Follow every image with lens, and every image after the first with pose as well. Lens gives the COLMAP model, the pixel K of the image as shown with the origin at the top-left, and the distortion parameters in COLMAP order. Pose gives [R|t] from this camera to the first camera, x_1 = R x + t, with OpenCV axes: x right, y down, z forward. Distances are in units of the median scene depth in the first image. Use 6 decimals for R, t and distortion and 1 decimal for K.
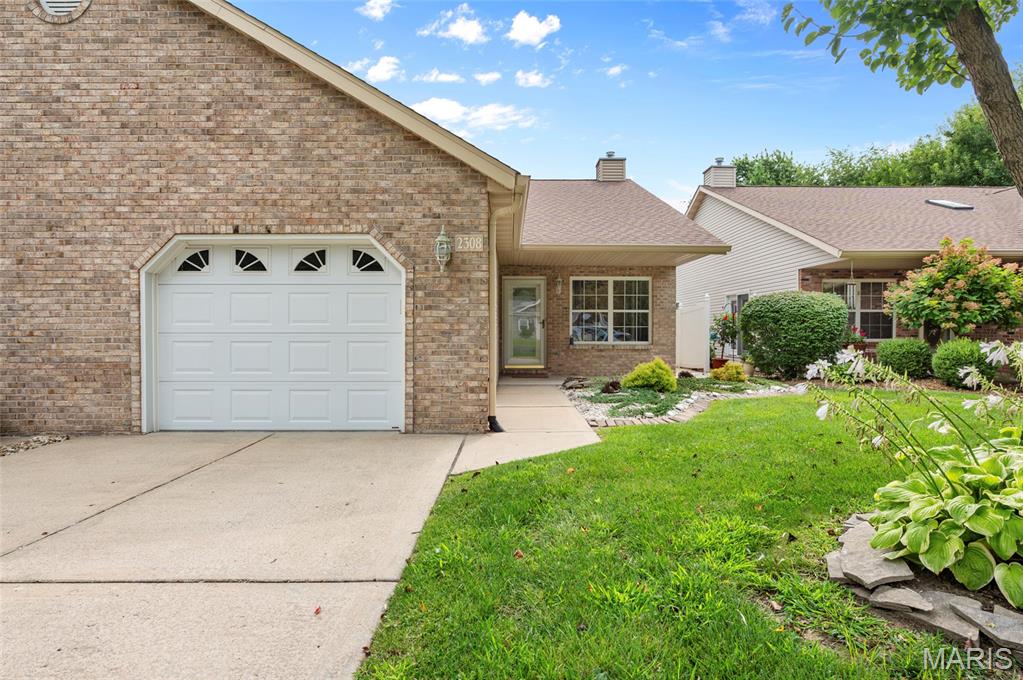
lens RADIAL K [[509.7, 0, 515.3], [0, 509.7, 335.3], [0, 0, 1]] dist [-0.004821, 0.000554]
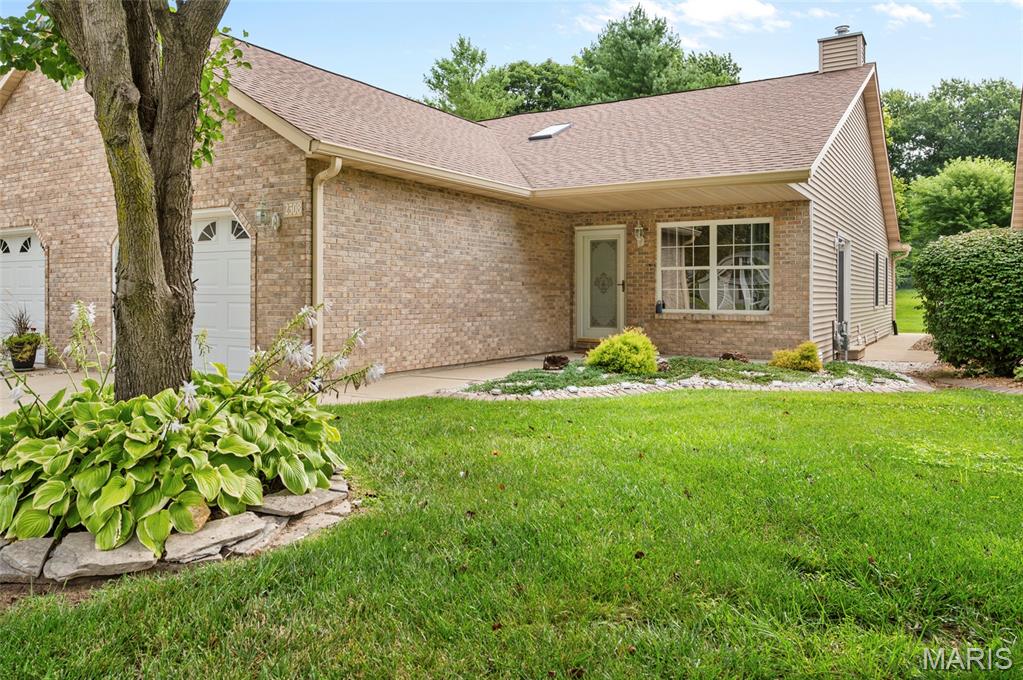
lens RADIAL K [[693.4, 0, 494.8], [0, 693.4, 299.8], [0, 0, 1]] dist [-0.006457, -0.004013]
pose [[0.857368, 0.006435, -0.514664, 0.432459], [-0.008330, 0.999964, -0.001373, 0.001825], [0.514637, 0.005464, 0.857391, -0.002557]]
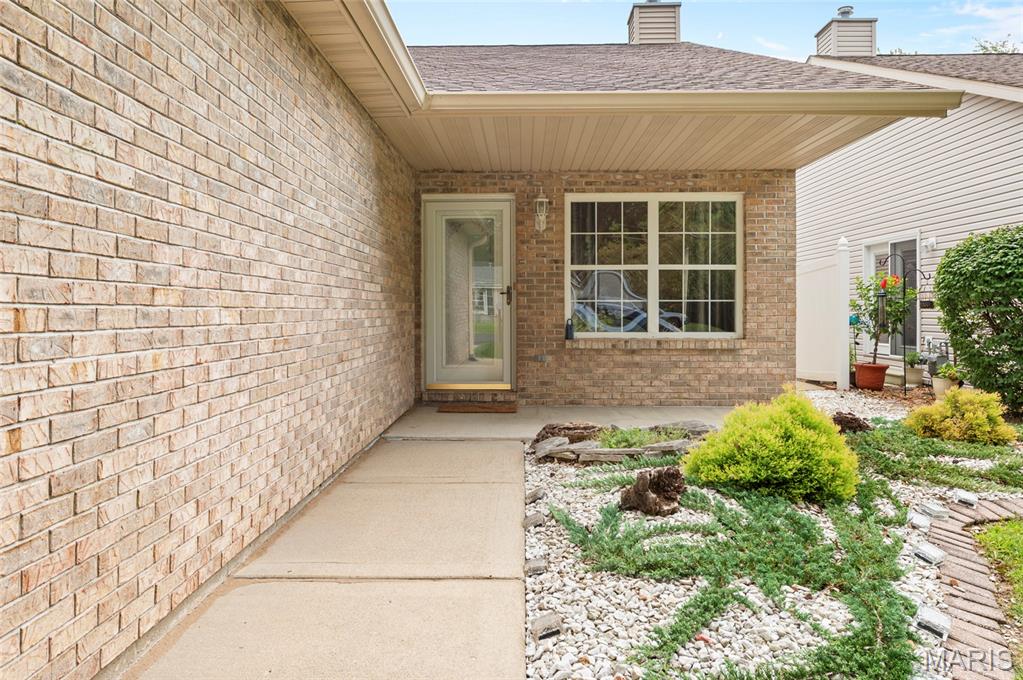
lens RADIAL K [[693.4, 0, 496.1], [0, 693.4, 314.0], [0, 0, 1]] dist [-0.006457, -0.004013]
pose [[0.999214, -0.001629, -0.039598, 0.069142], [0.001506, 0.999994, -0.003144, -0.003021], [0.039603, 0.003082, 0.999211, 0.363906]]
